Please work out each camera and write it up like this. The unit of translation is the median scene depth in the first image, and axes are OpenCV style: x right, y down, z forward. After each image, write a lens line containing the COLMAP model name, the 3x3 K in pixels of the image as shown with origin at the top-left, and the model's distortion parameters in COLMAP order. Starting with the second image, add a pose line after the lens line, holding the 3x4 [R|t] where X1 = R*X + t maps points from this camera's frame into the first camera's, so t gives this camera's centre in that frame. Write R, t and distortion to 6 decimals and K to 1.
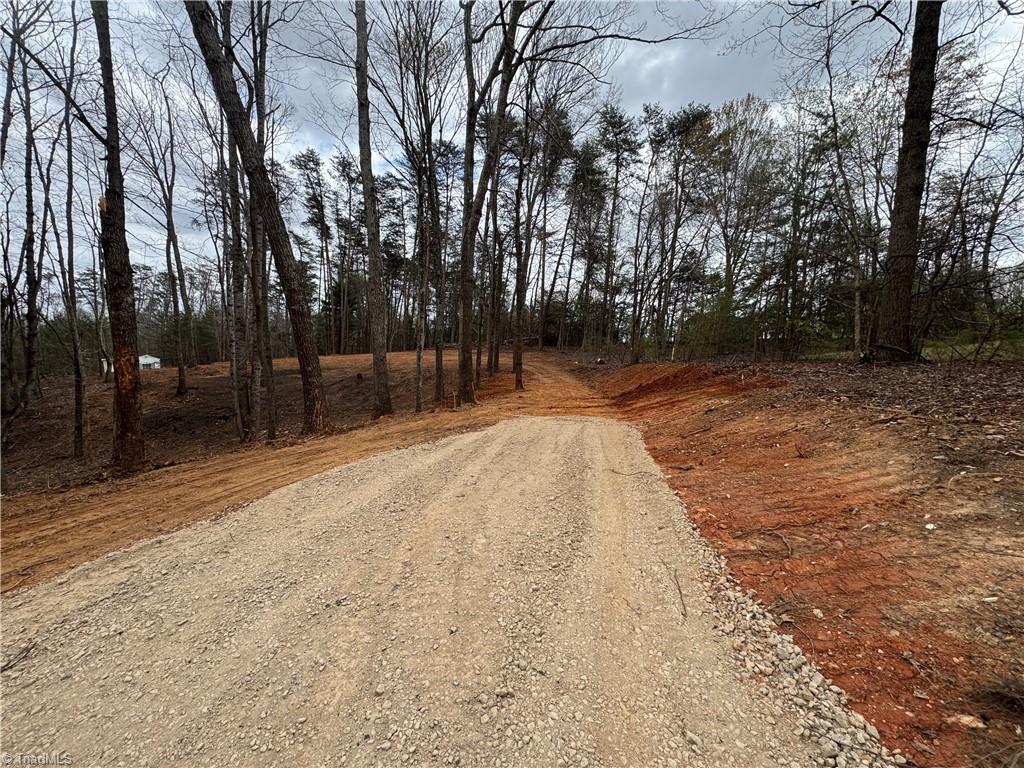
lens RADIAL K [[402.8, 0, 509.6], [0, 402.8, 388.1], [0, 0, 1]] dist [0.010925, 0.000265]
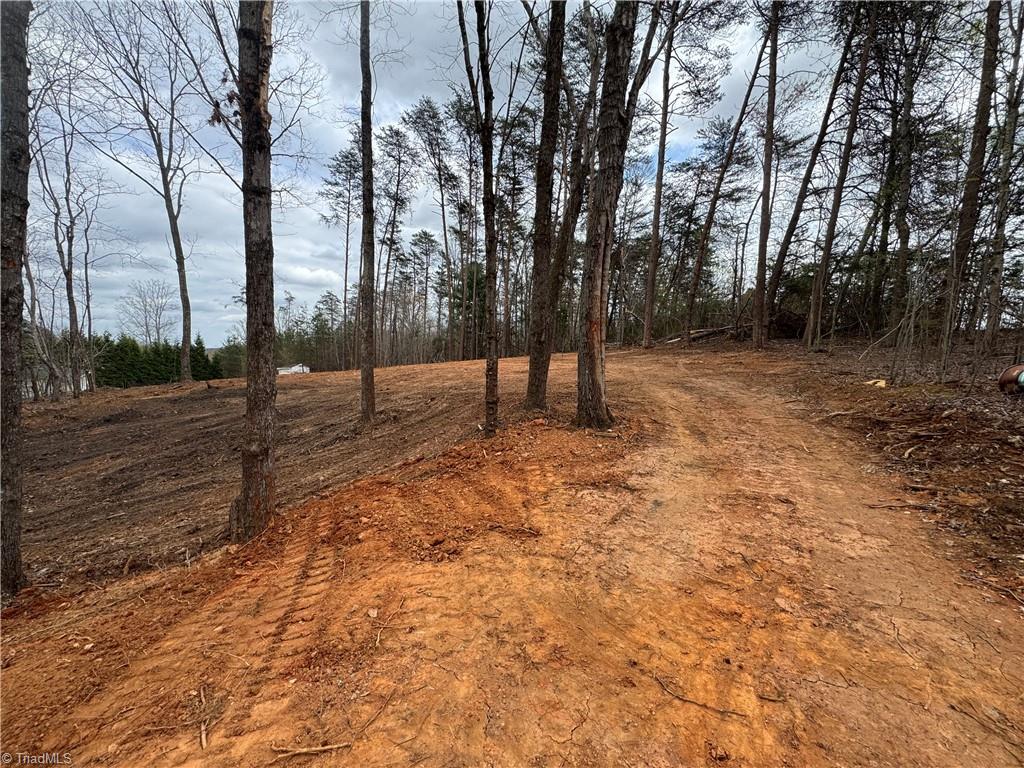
lens RADIAL K [[402.8, 0, 520.4], [0, 402.8, 382.4], [0, 0, 1]] dist [0.010925, 0.000265]
pose [[0.874849, 0.018655, -0.484036, 0.056976], [-0.034861, 0.999092, -0.024502, -0.032086], [0.483139, 0.038310, 0.874705, 0.421838]]
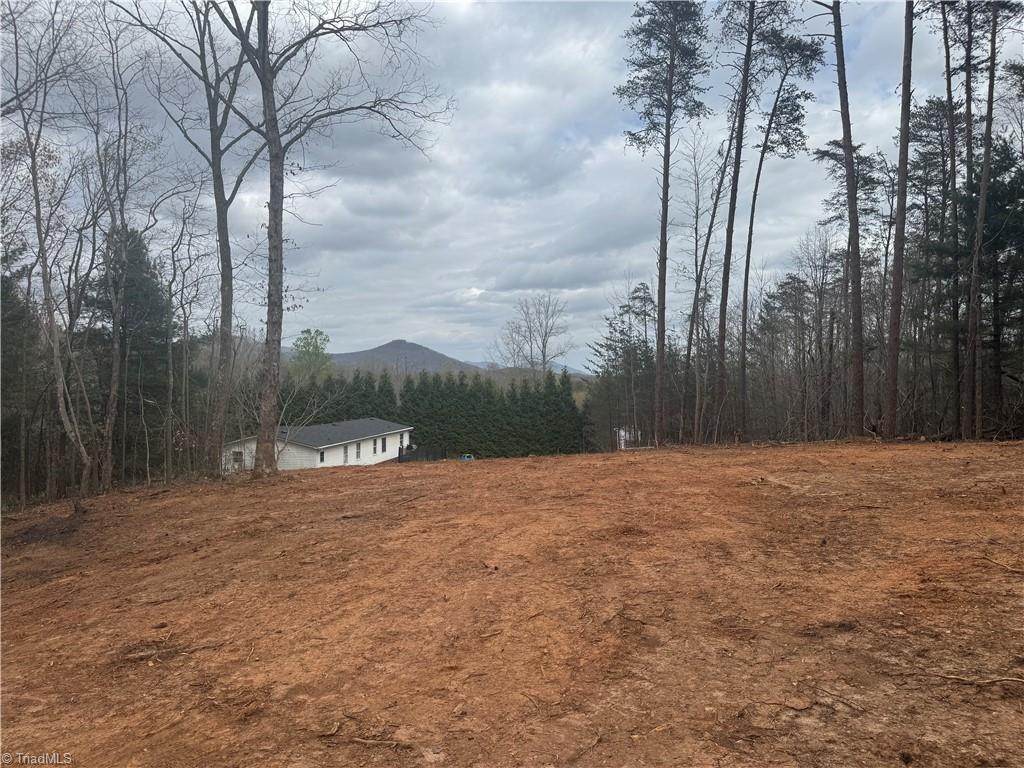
lens RADIAL K [[727.3, 0, 513.6], [0, 727.3, 382.5], [0, 0, 1]] dist [0.013758, -0.024015]
pose [[0.133814, -0.027665, -0.990620, 0.013598], [-0.083214, 0.995766, -0.039050, -0.087239], [0.987507, 0.087659, 0.130945, 0.754534]]
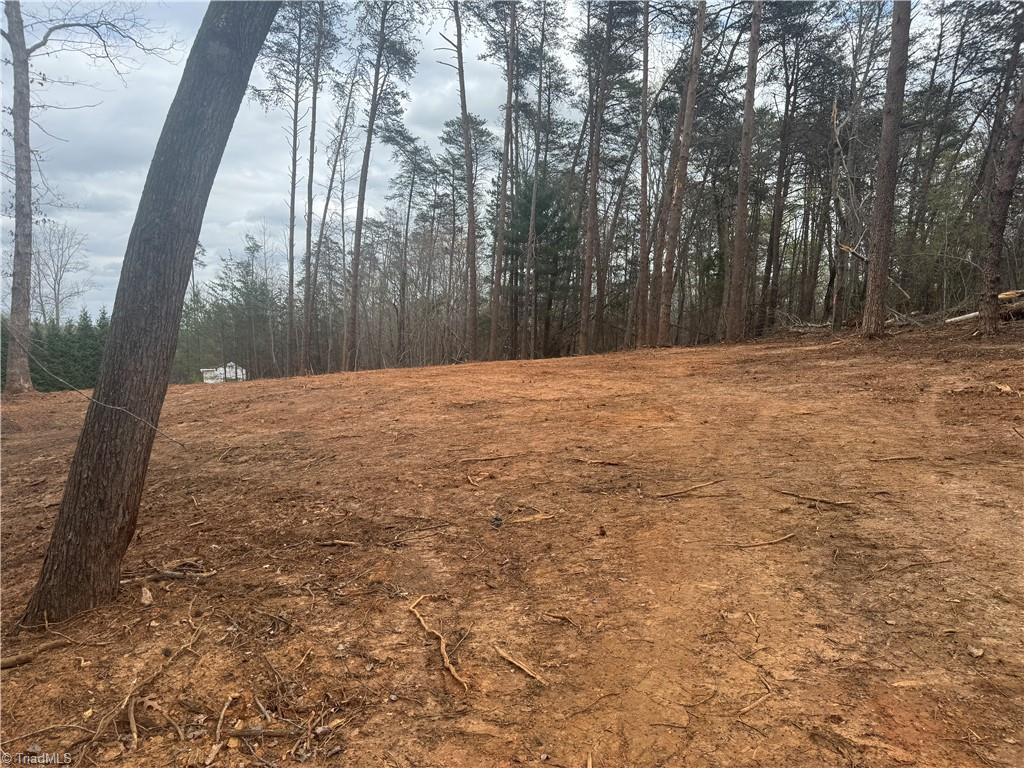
lens RADIAL K [[727.3, 0, 521.6], [0, 727.3, 383.3], [0, 0, 1]] dist [0.013758, -0.024015]
pose [[0.741152, 0.026352, -0.670820, 0.060190], [-0.065171, 0.997334, -0.032826, -0.049724], [0.668167, 0.068047, 0.740893, 0.565166]]
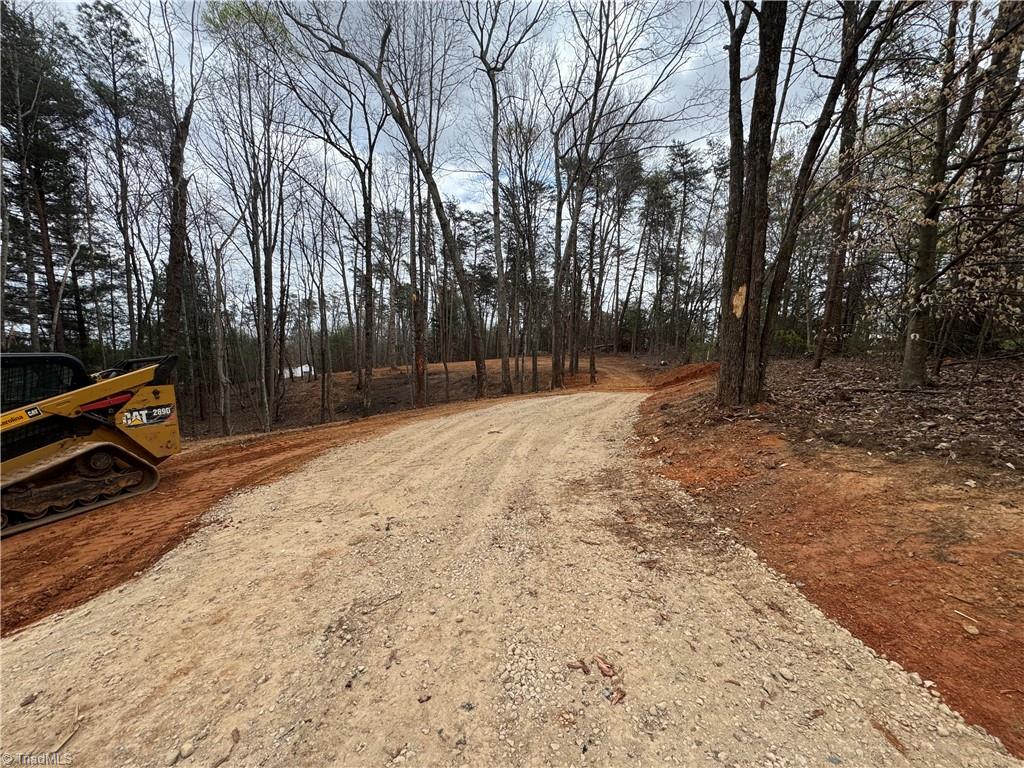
lens RADIAL K [[402.8, 0, 516.0], [0, 402.8, 378.5], [0, 0, 1]] dist [0.010925, 0.000265]
pose [[0.983277, -0.005966, -0.182021, 0.006056], [-0.001360, 0.999195, -0.040092, 0.016028], [0.182114, 0.039669, 0.982477, -0.160754]]
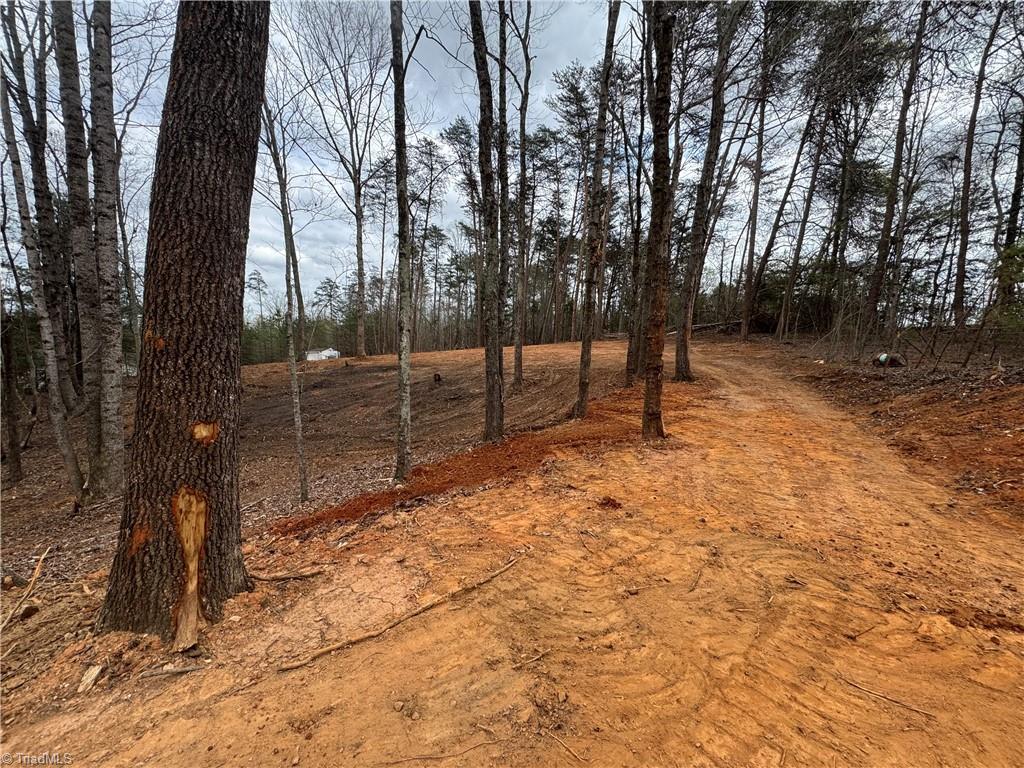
lens RADIAL K [[402.8, 0, 519.9], [0, 402.8, 382.3], [0, 0, 1]] dist [0.010925, 0.000265]
pose [[0.905193, 0.037453, -0.423347, 0.026564], [-0.038702, 0.999235, 0.005648, -0.017241], [0.423235, 0.011272, 0.905950, 0.249484]]
